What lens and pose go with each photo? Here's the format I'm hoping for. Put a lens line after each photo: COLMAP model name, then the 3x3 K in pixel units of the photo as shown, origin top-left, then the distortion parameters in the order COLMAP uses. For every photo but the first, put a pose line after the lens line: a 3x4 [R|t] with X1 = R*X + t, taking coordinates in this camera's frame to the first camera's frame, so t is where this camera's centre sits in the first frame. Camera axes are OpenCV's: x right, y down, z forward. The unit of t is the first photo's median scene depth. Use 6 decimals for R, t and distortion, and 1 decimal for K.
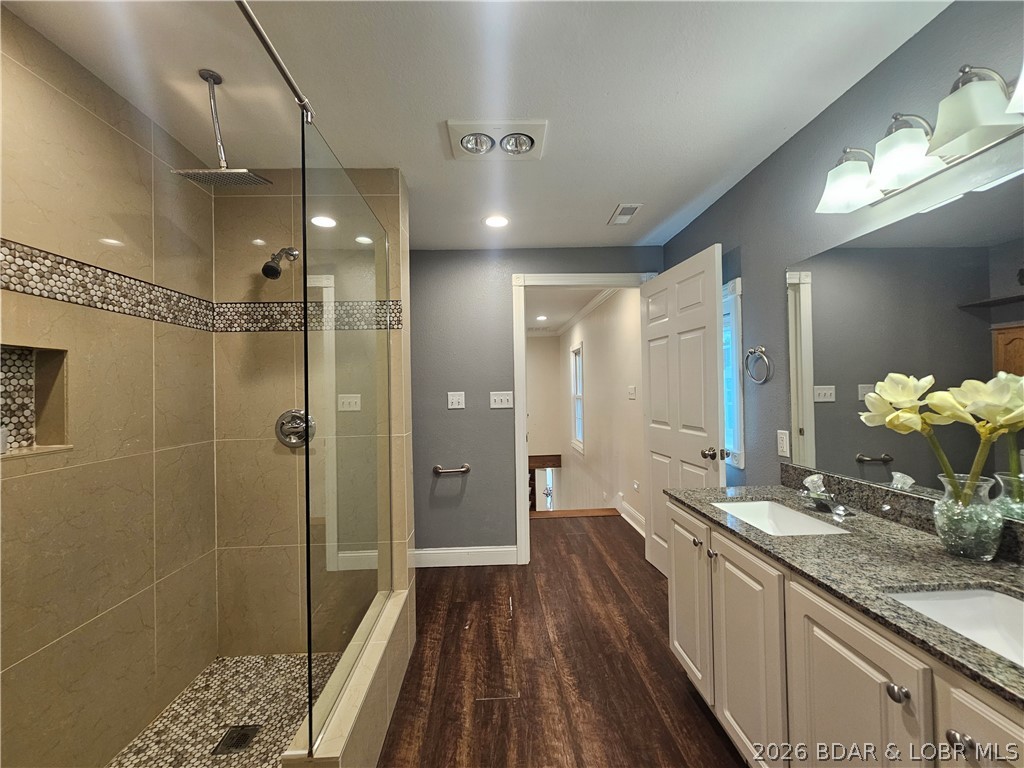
lens RADIAL K [[419.7, 0, 508.0], [0, 419.7, 383.6], [0, 0, 1]] dist [-0.001522, 0.001945]
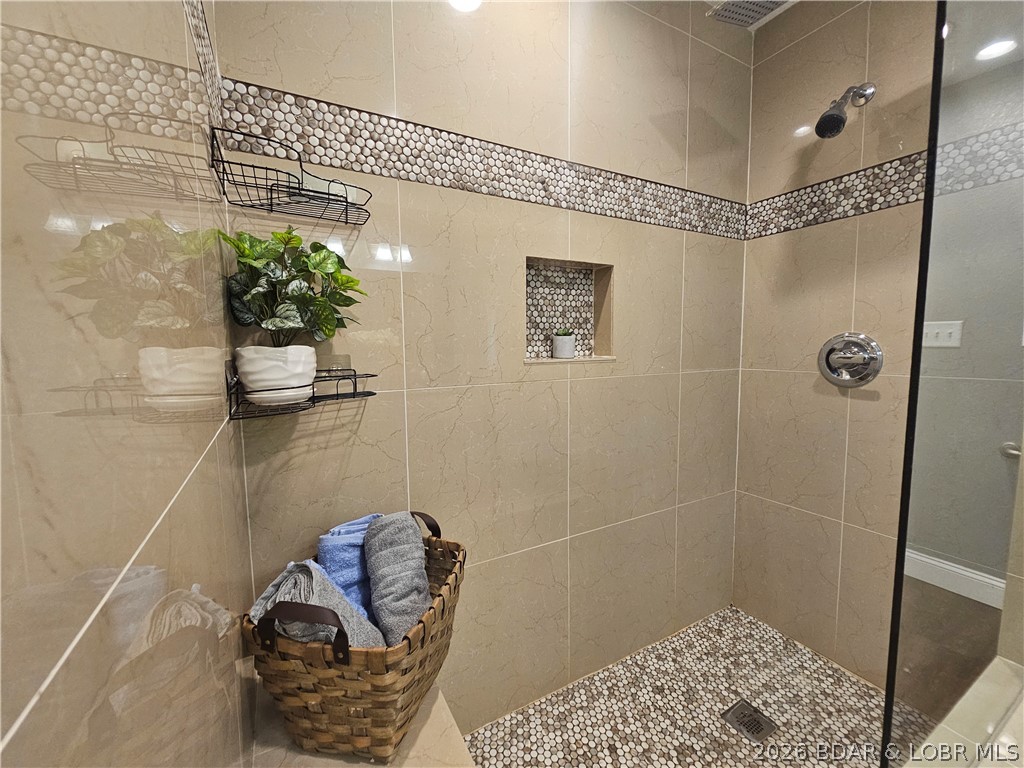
lens RADIAL K [[419.7, 0, 510.8], [0, 419.7, 384.6], [0, 0, 1]] dist [-0.001522, 0.001945]
pose [[0.445213, 0.097019, -0.890153, -0.170063], [0.014690, 0.993188, 0.115596, 0.074462], [0.895304, -0.064542, 0.440755, 0.240878]]
